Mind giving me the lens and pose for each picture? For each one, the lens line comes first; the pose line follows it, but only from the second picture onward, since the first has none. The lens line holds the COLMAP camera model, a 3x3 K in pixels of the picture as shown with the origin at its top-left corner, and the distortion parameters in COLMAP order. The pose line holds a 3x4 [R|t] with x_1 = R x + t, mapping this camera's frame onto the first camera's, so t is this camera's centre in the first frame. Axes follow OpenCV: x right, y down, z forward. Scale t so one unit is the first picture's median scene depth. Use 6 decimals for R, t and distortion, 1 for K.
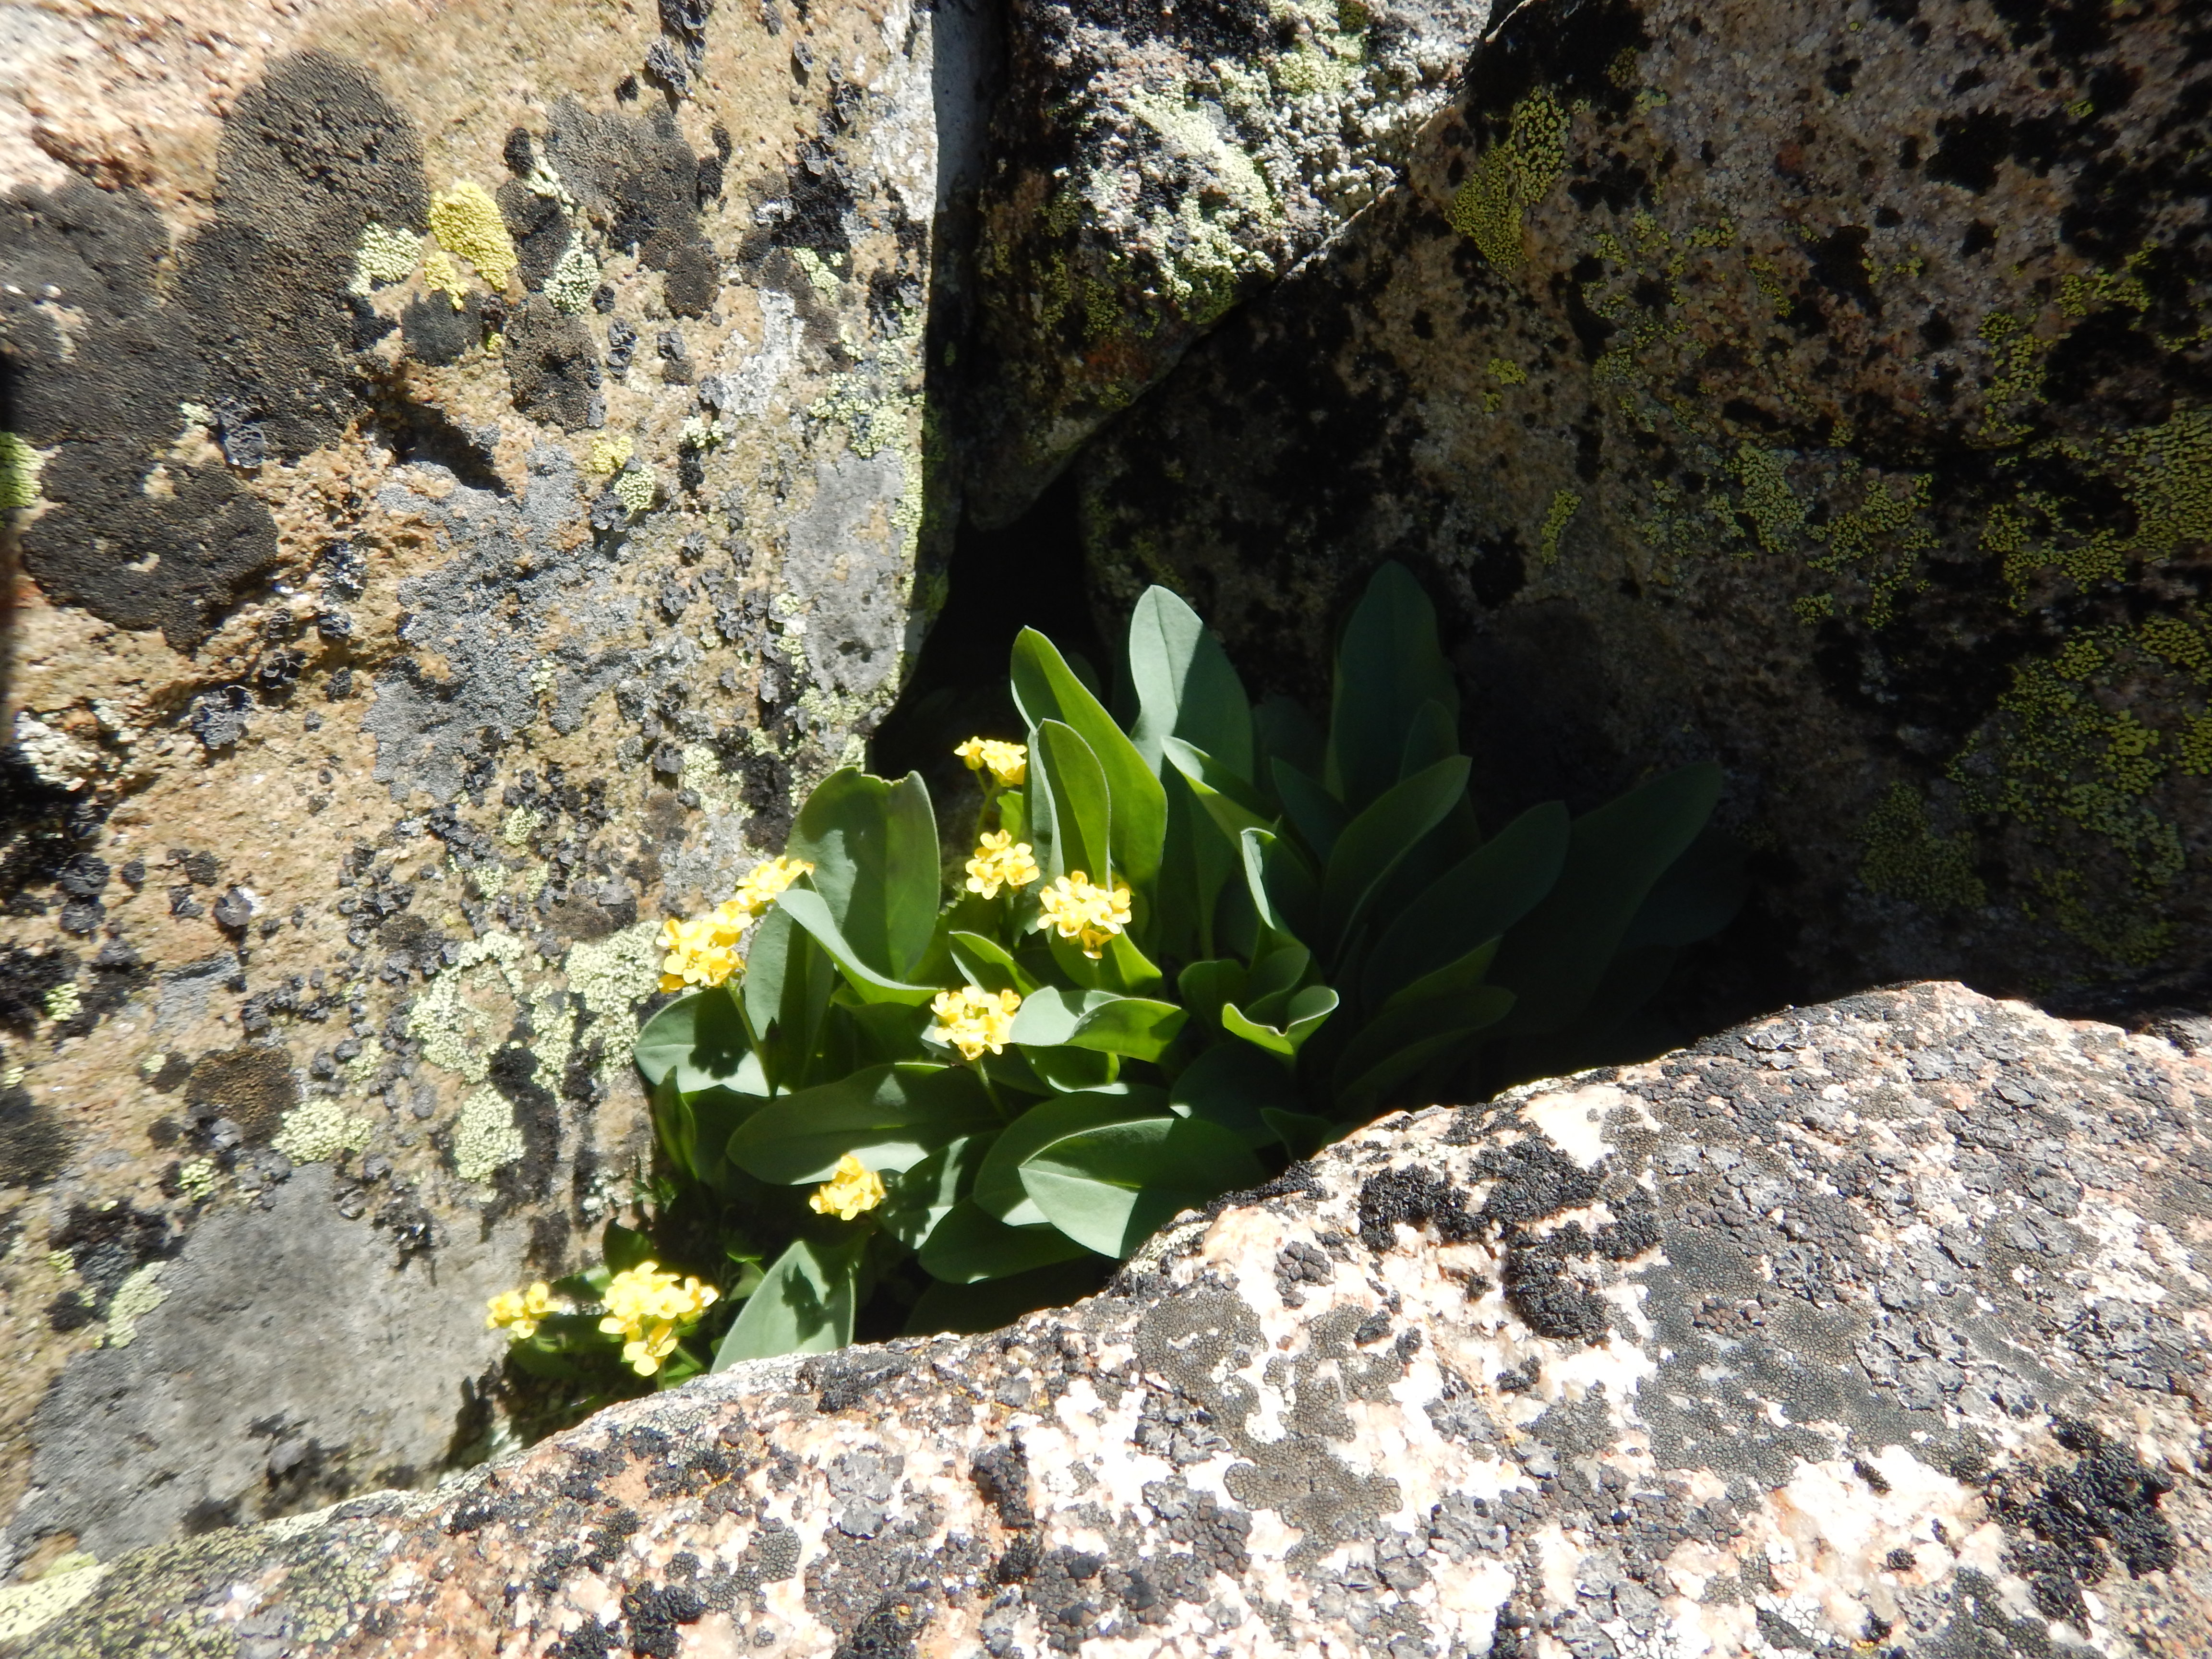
lens RADIAL K [[1552.8, 0, 1105.8], [0, 1552.8, 827.1], [0, 0, 1]] dist [-0.017784, 0.005869]
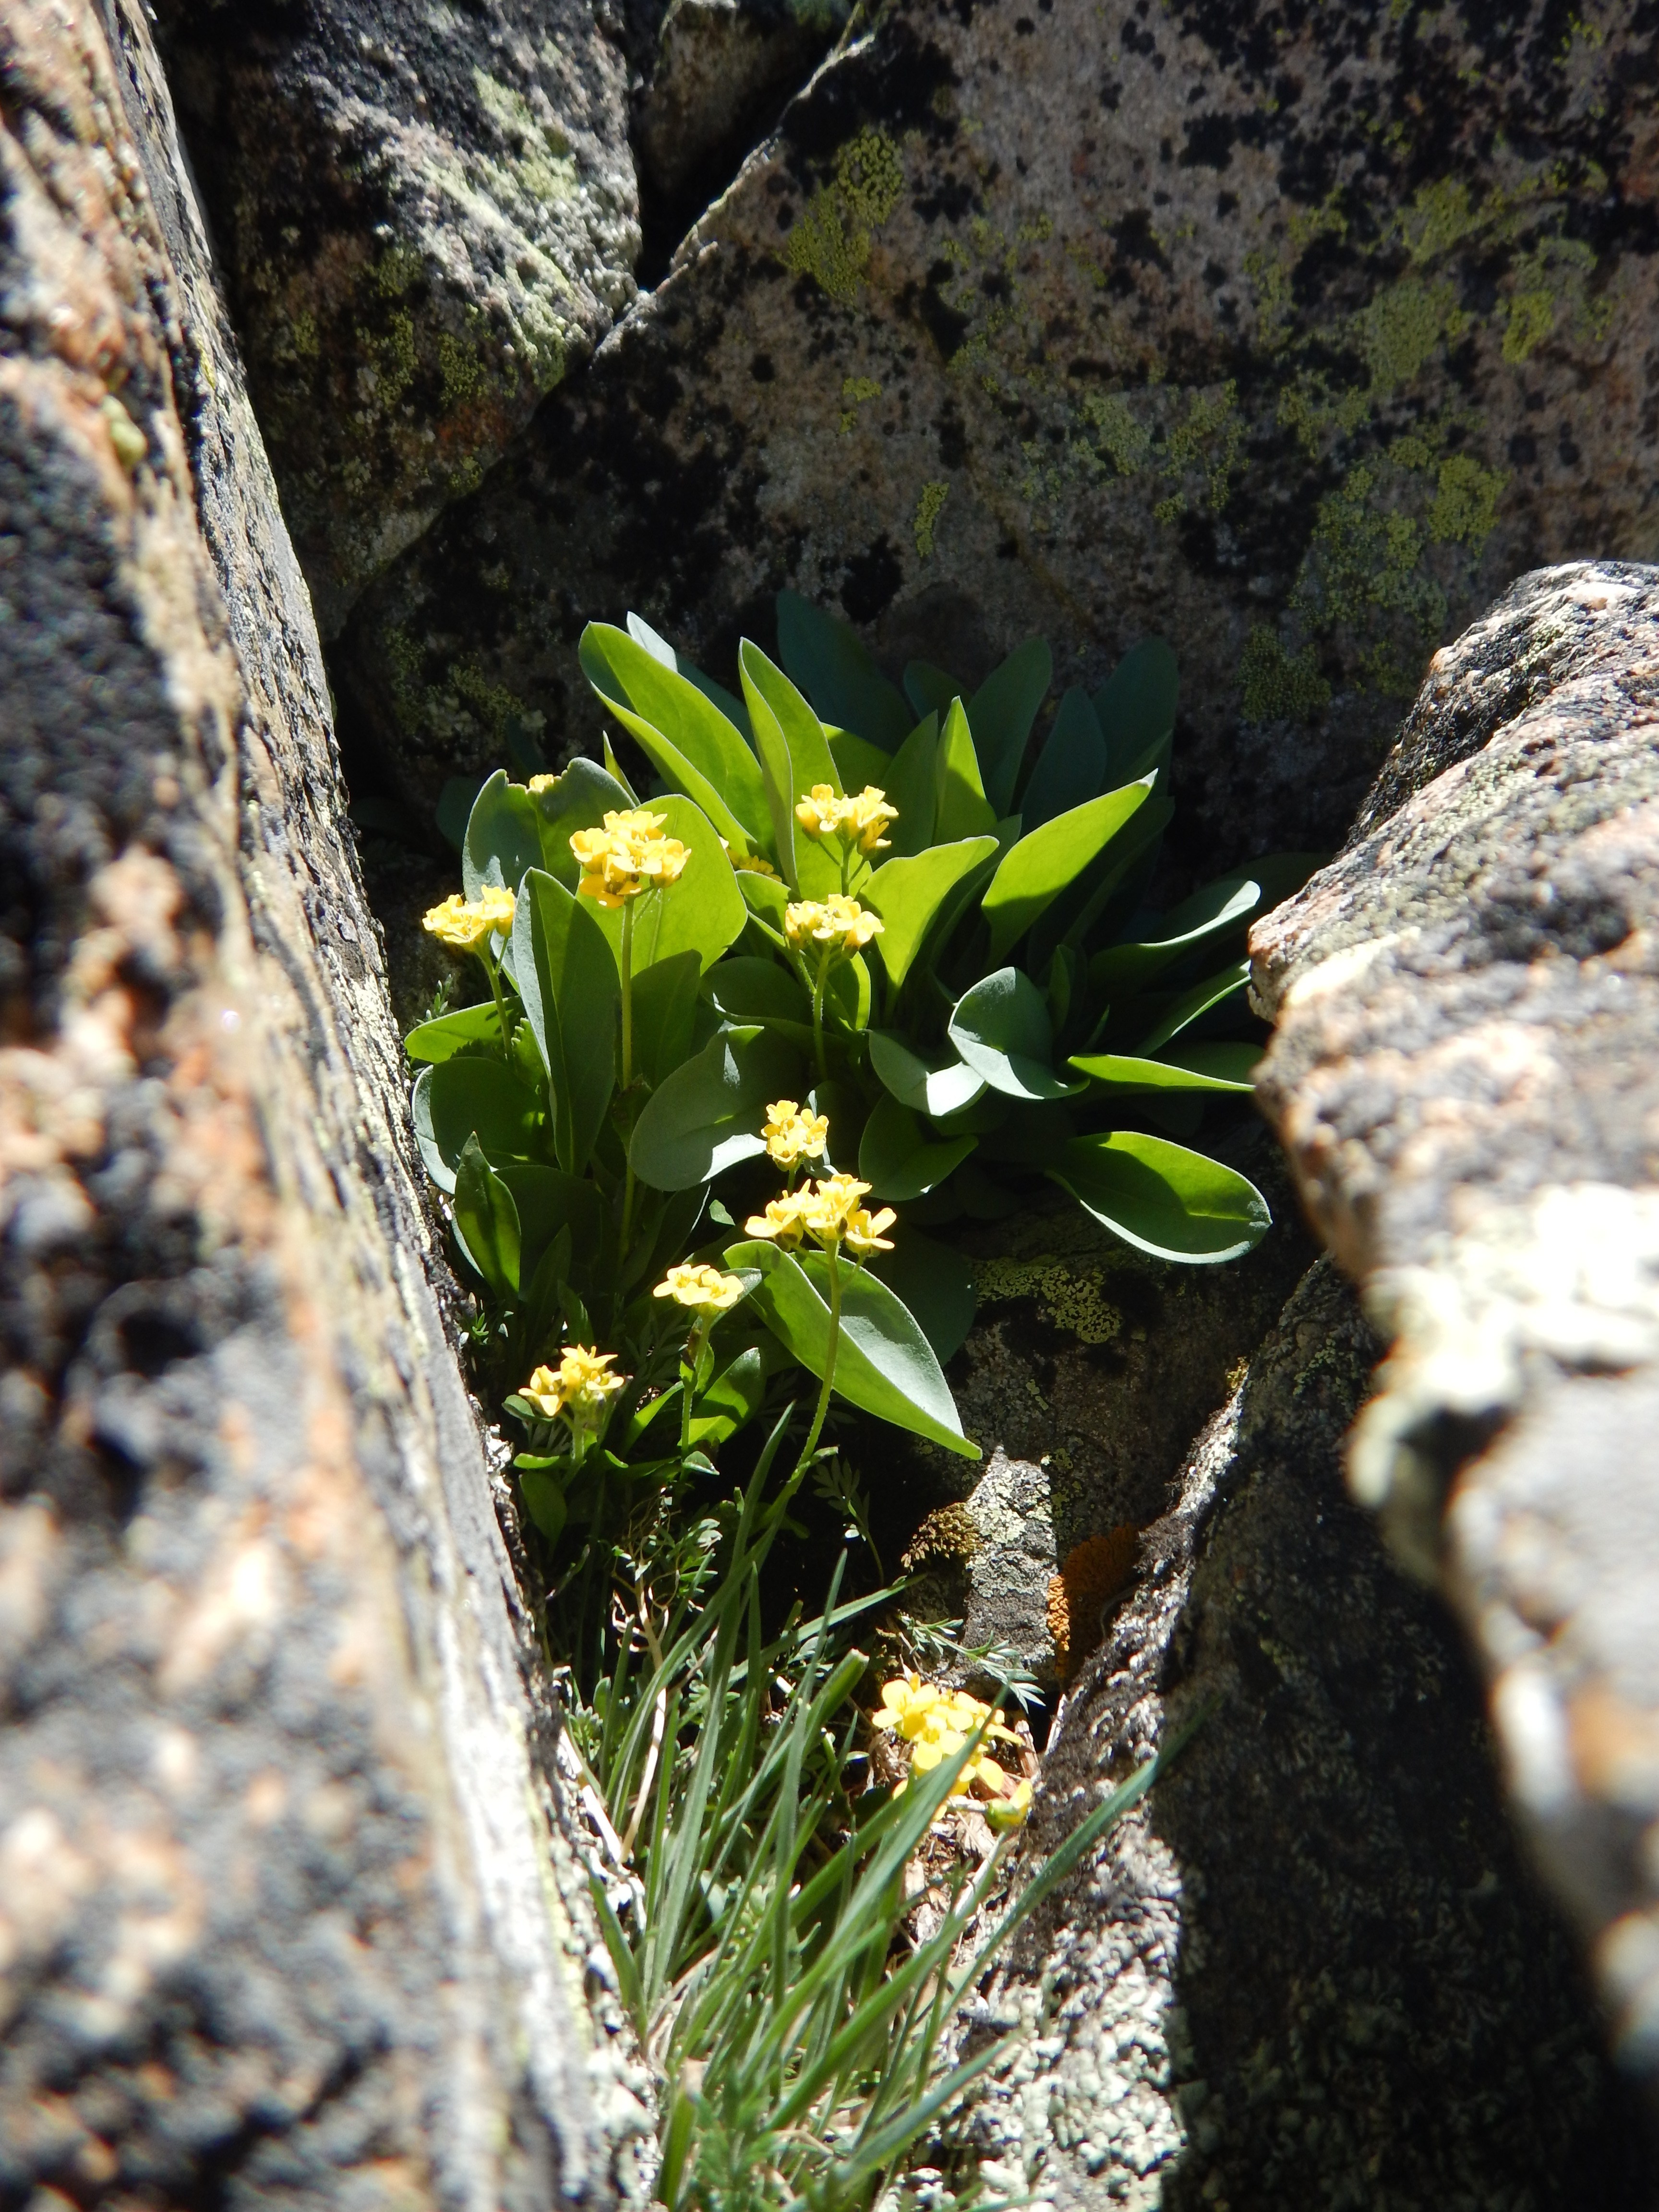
lens RADIAL K [[1552.8, 0, 833.2], [0, 1552.8, 1107.7], [0, 0, 1]] dist [-0.017784, 0.005869]
pose [[0.696419, -0.252542, 0.671731, -0.753893], [0.383094, 0.922332, -0.050417, 0.284339], [-0.606827, 0.292448, 0.739077, 0.352930]]
